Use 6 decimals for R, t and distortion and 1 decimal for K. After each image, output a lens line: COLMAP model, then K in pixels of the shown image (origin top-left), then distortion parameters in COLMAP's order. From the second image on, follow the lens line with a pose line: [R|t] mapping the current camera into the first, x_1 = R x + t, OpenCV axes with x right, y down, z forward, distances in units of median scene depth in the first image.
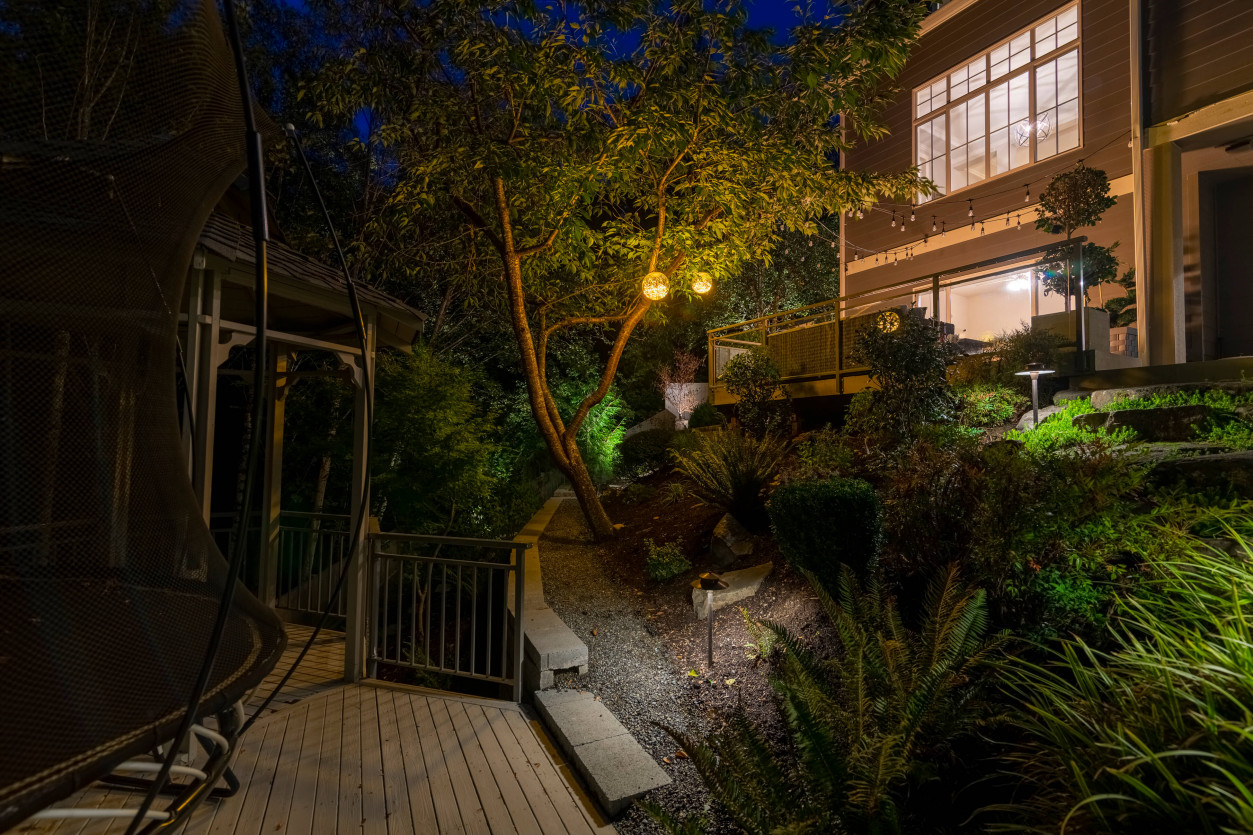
lens RADIAL K [[563.3, 0, 632.4], [0, 563.3, 422.6], [0, 0, 1]] dist [0.008179, 0.000489]
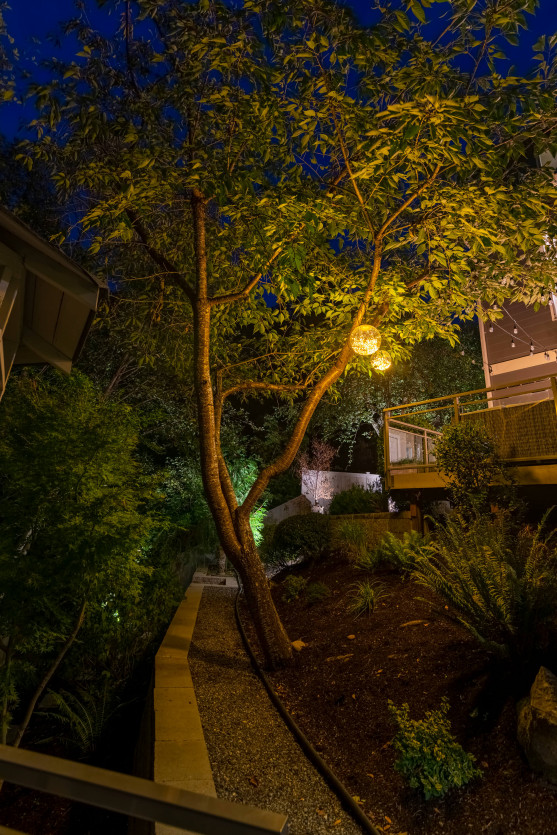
lens RADIAL K [[435.1, 0, 269.4], [0, 435.1, 355.0], [0, 0, 1]] dist [0.018366, -0.002056]
pose [[0.996694, 0.077622, 0.023980, -0.116889], [-0.065299, 0.941024, -0.331979, 0.016575], [-0.048335, 0.329315, 0.942982, 0.345647]]
